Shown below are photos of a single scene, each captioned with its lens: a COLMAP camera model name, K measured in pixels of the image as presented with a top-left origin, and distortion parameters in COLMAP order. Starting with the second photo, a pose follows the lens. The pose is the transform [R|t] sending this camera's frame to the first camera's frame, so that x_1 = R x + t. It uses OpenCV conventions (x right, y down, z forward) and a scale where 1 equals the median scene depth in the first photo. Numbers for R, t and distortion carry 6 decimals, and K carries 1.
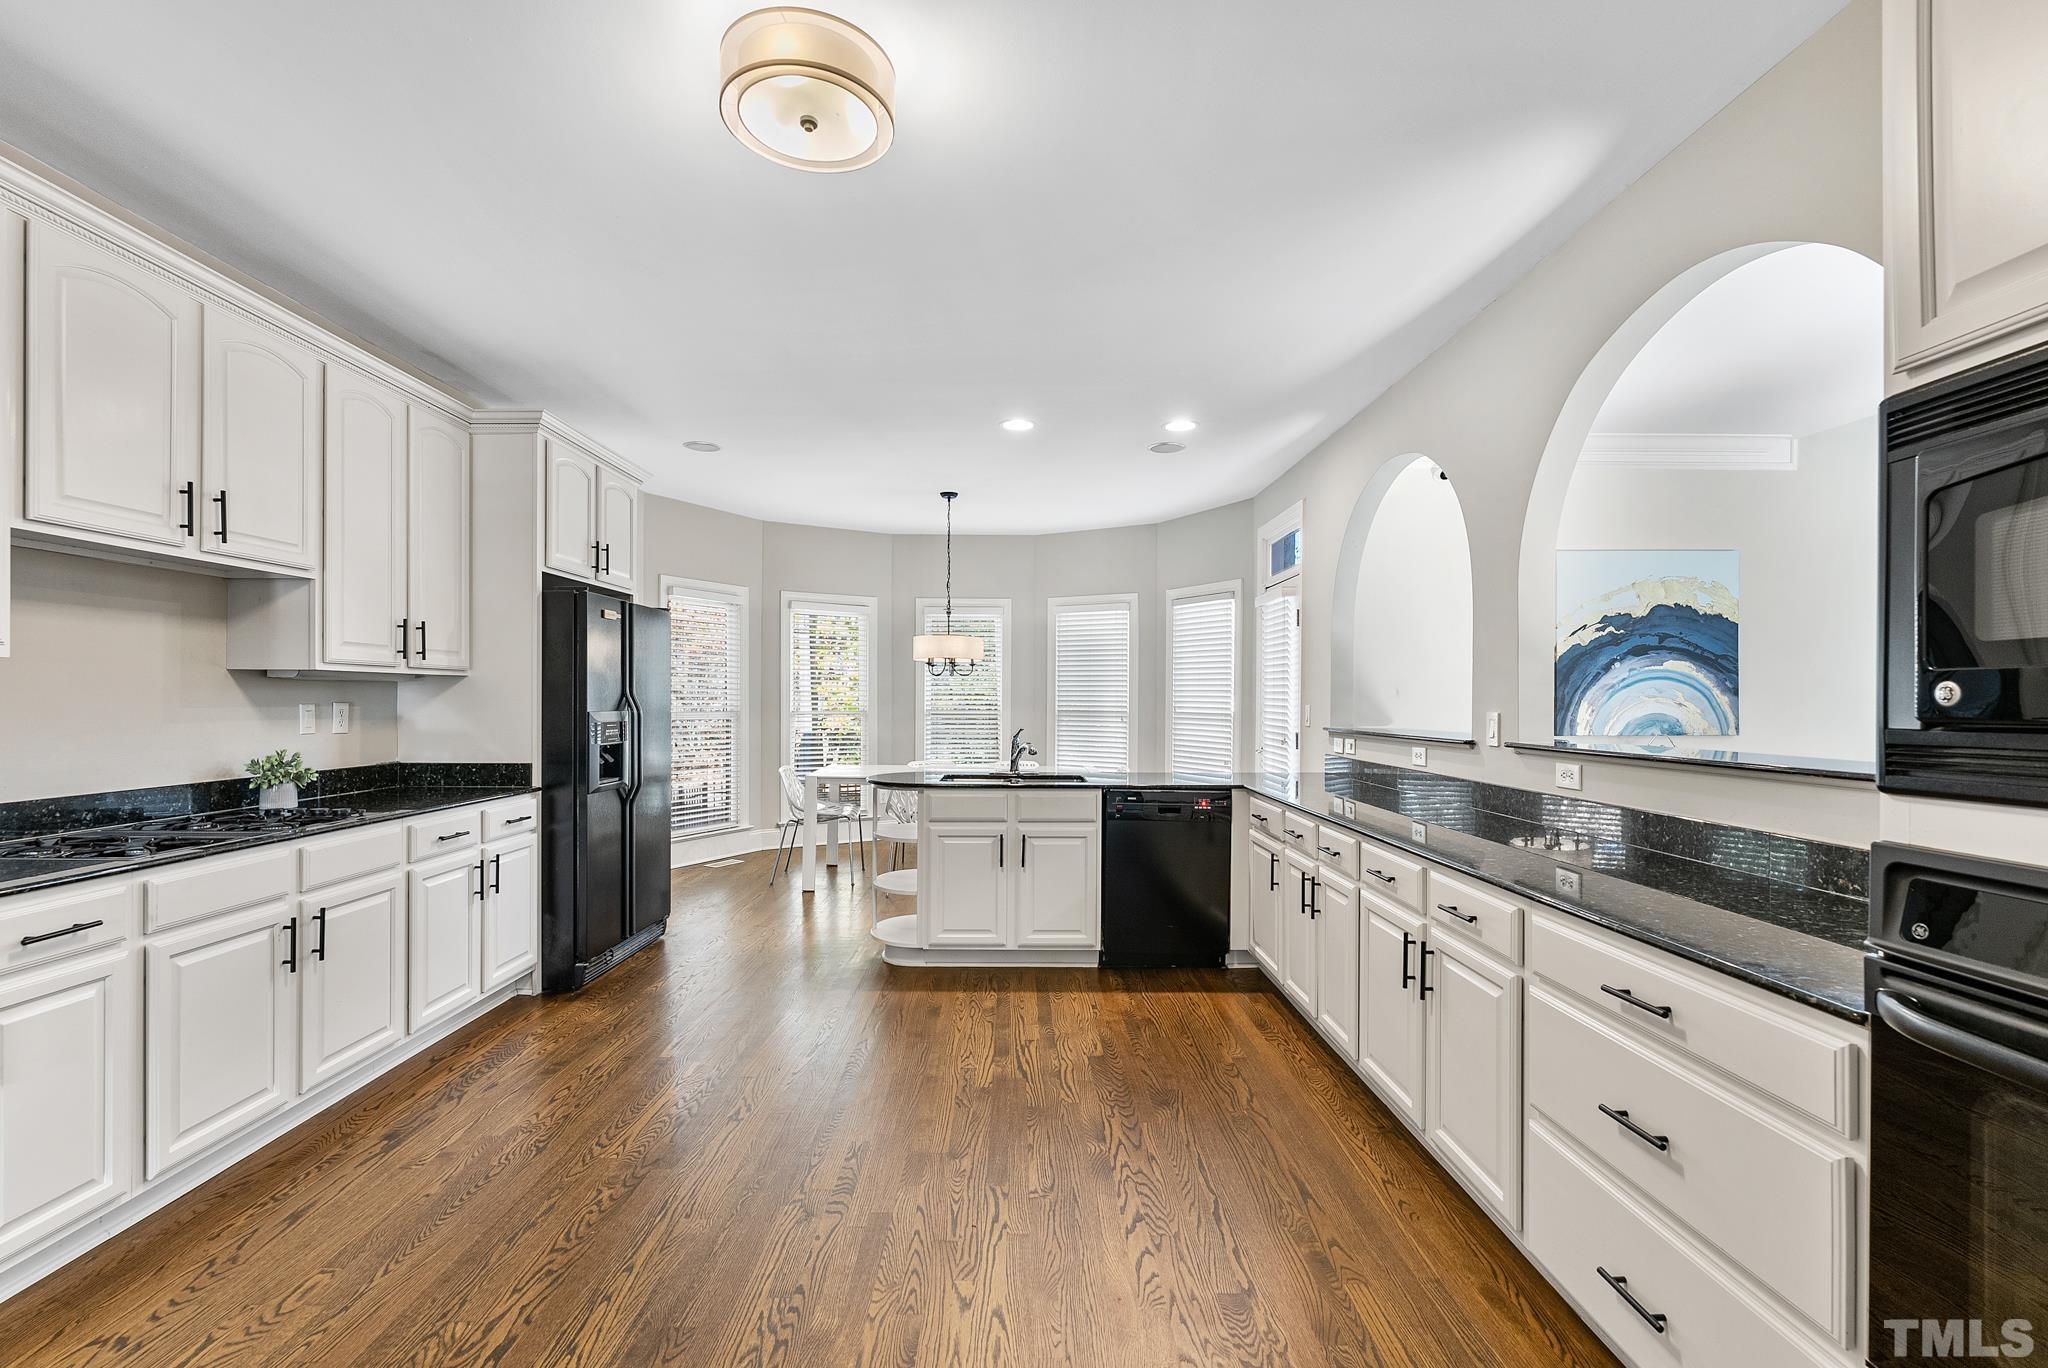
lens RADIAL K [[892.6, 0, 1024.9], [0, 892.6, 687.4], [0, 0, 1]] dist [0.000223, -0.000346]
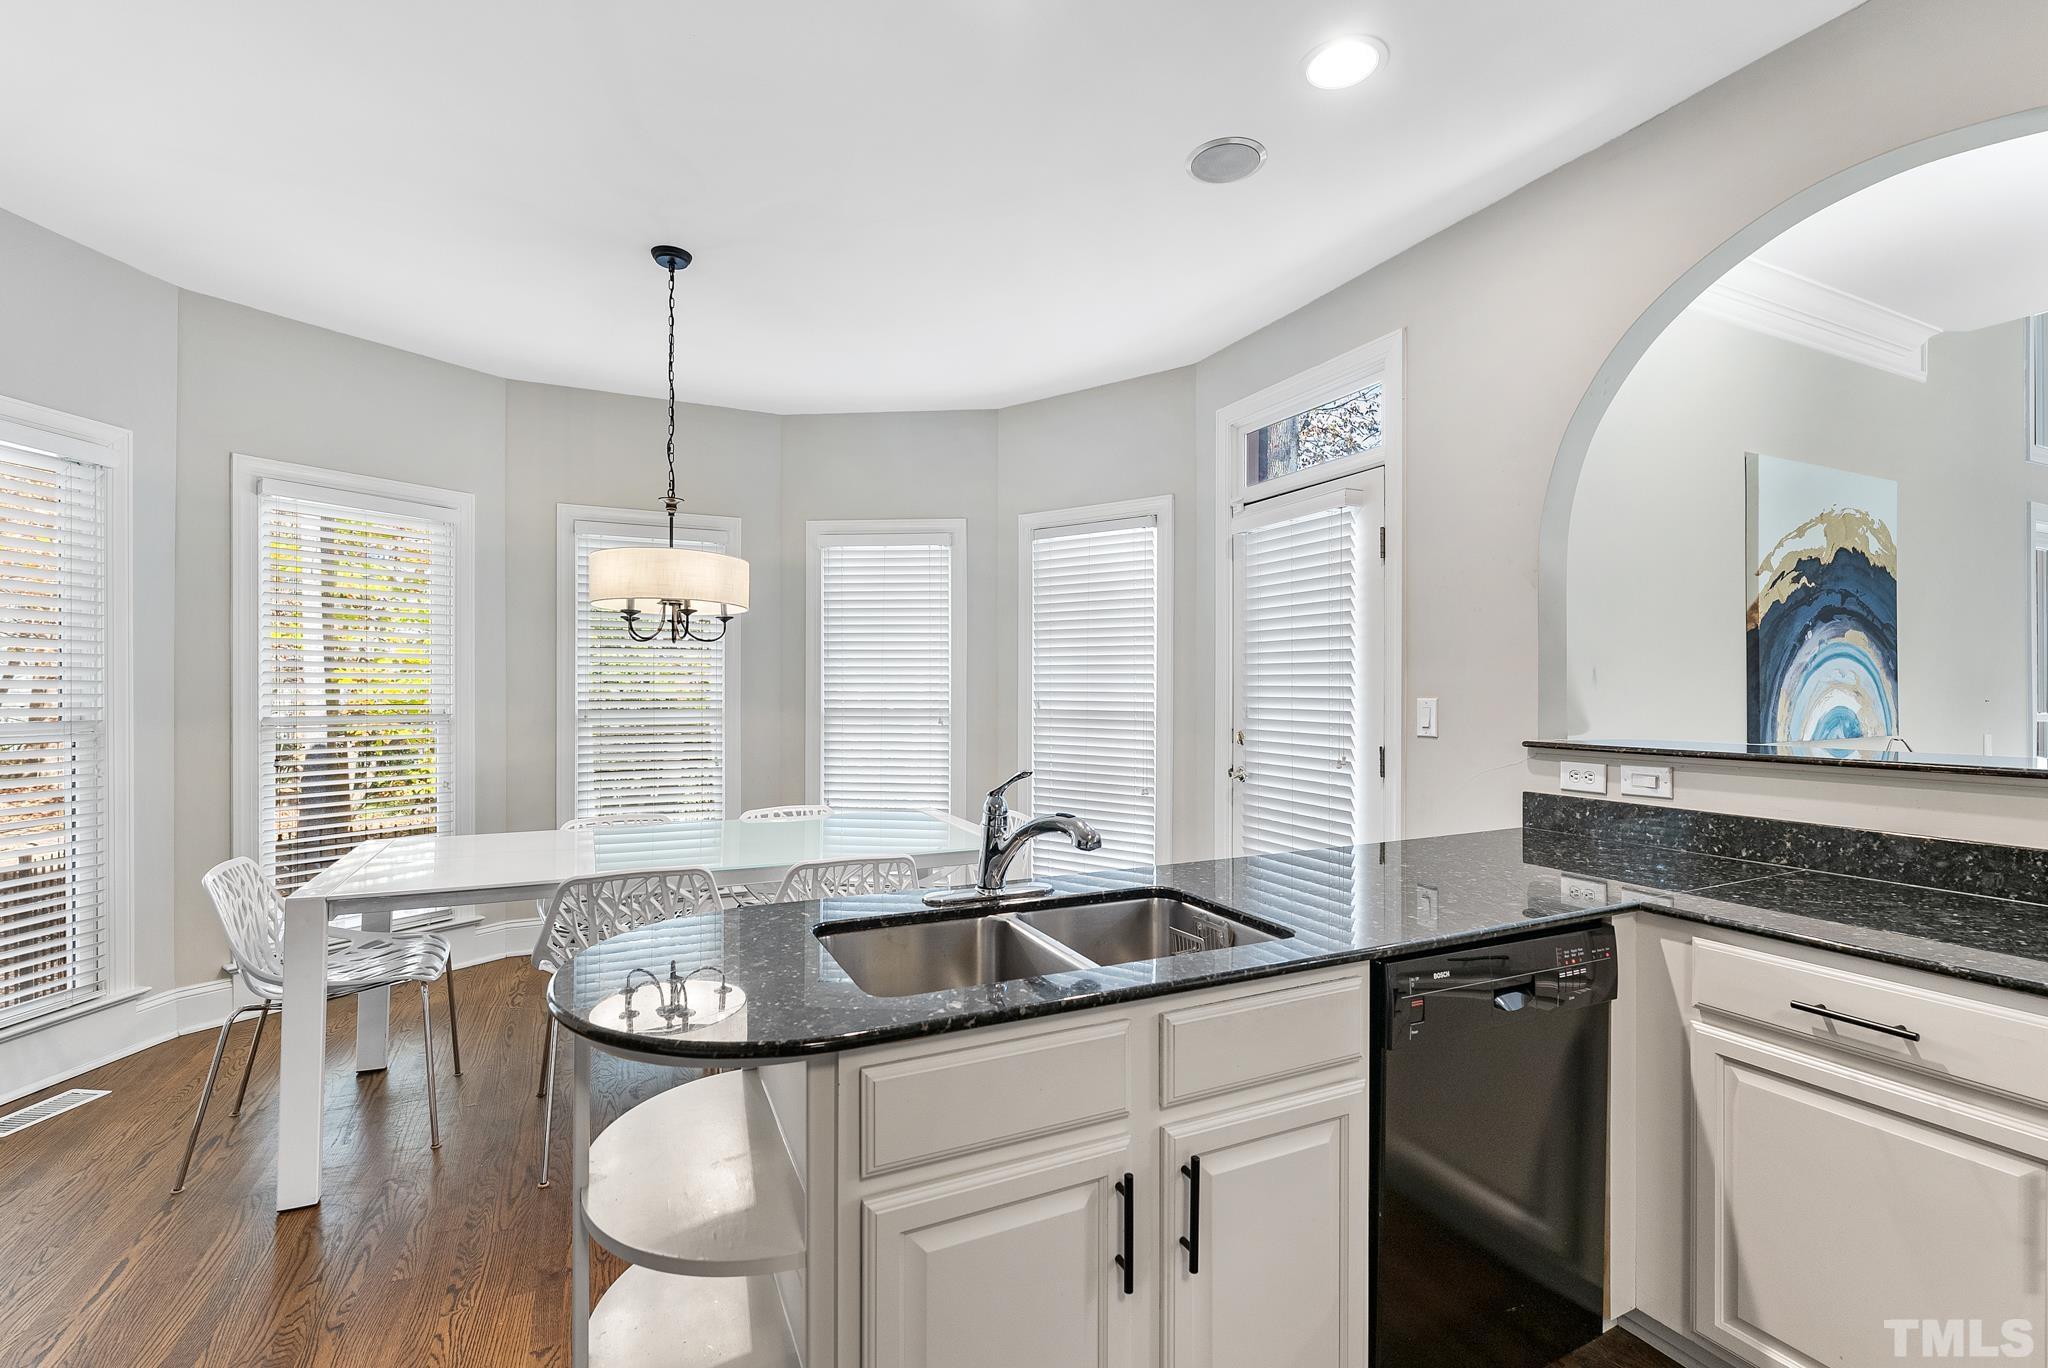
lens RADIAL K [[892.6, 0, 1024.9], [0, 892.6, 687.4], [0, 0, 1]] dist [0.000223, -0.000346]
pose [[0.910473, -0.002160, 0.413563, -0.113400], [-0.001870, 0.999955, 0.009339, 0.007181], [-0.413565, -0.009276, 0.910428, 0.504359]]
